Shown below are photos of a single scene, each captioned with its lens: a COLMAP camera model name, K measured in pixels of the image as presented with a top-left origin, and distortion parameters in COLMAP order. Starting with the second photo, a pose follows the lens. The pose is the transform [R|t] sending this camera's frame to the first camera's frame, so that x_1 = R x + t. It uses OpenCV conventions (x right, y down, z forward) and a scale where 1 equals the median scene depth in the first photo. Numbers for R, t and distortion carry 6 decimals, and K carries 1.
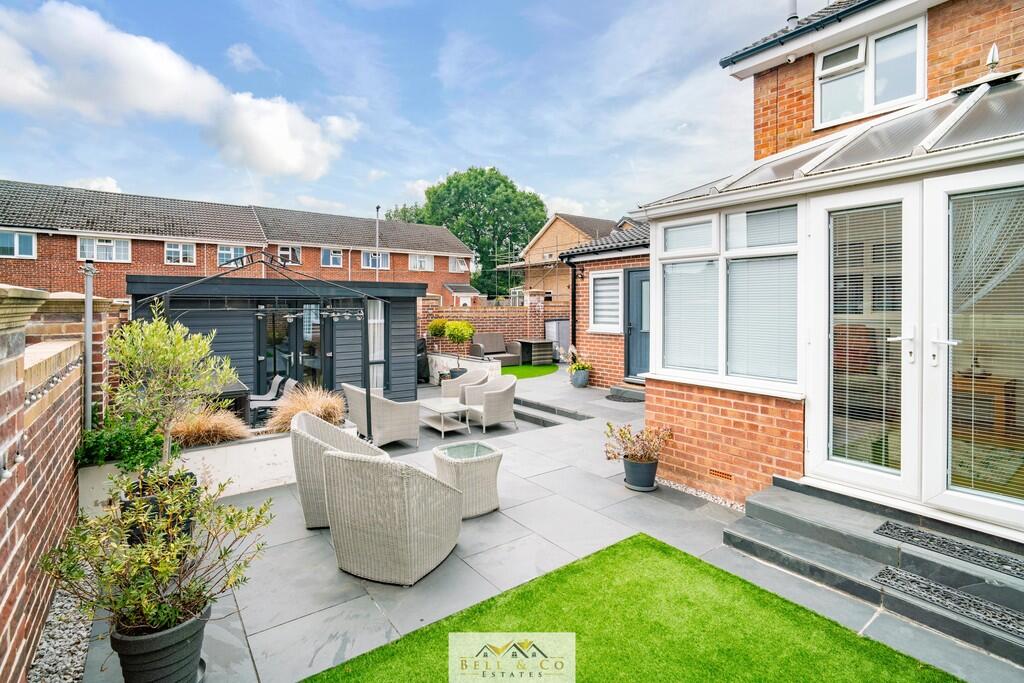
lens RADIAL K [[486.6, 0, 512.2], [0, 486.6, 309.1], [0, 0, 1]] dist [-0.001207, -0.000029]
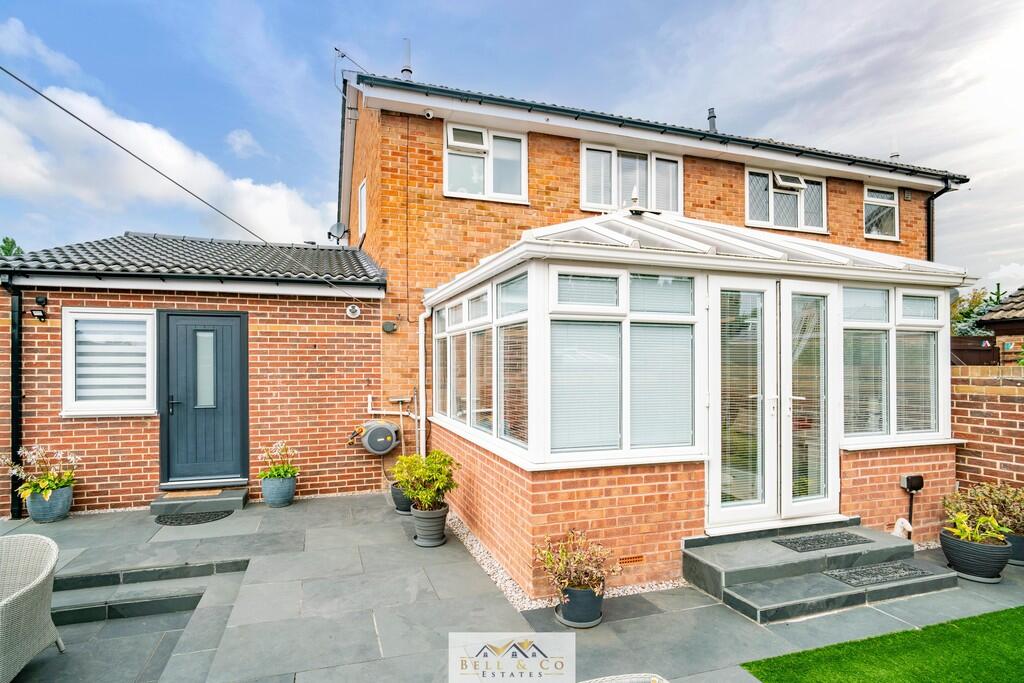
lens RADIAL K [[488.4, 0, 512.0], [0, 488.4, 366.2], [0, 0, 1]] dist [-0.006034, -0.000200]
pose [[0.344346, -0.003216, 0.938837, -0.231029], [0.004924, 0.999987, 0.001620, -0.010154], [-0.938830, 0.004065, 0.344357, 0.415675]]
